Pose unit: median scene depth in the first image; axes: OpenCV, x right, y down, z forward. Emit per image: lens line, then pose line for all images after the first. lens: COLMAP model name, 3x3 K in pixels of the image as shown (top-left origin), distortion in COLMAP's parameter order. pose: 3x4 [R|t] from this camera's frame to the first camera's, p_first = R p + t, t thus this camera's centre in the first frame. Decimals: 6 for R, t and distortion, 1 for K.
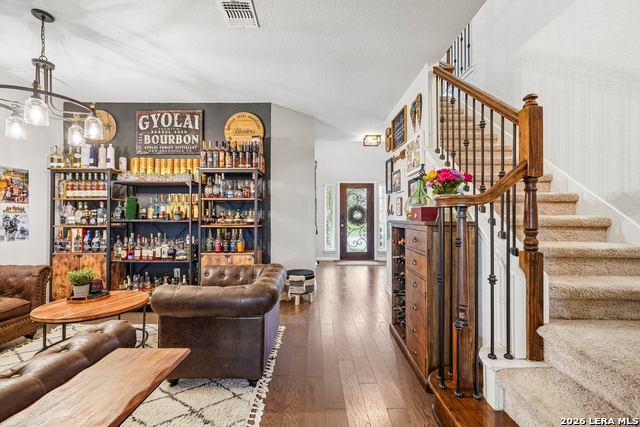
lens RADIAL K [[282.9, 0, 318.0], [0, 282.9, 213.2], [0, 0, 1]] dist [-0.001255, 0.000141]
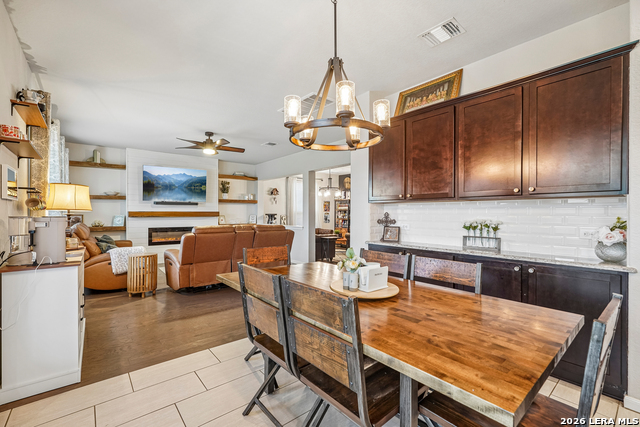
lens RADIAL K [[282.9, 0, 323.2], [0, 282.9, 213.0], [0, 0, 1]] dist [-0.001255, 0.000141]
pose [[0.645568, 0.001388, -0.763702, 1.313528], [-0.000205, 0.999999, 0.001644, -0.023085], [0.763703, -0.000904, 0.645567, -1.075719]]
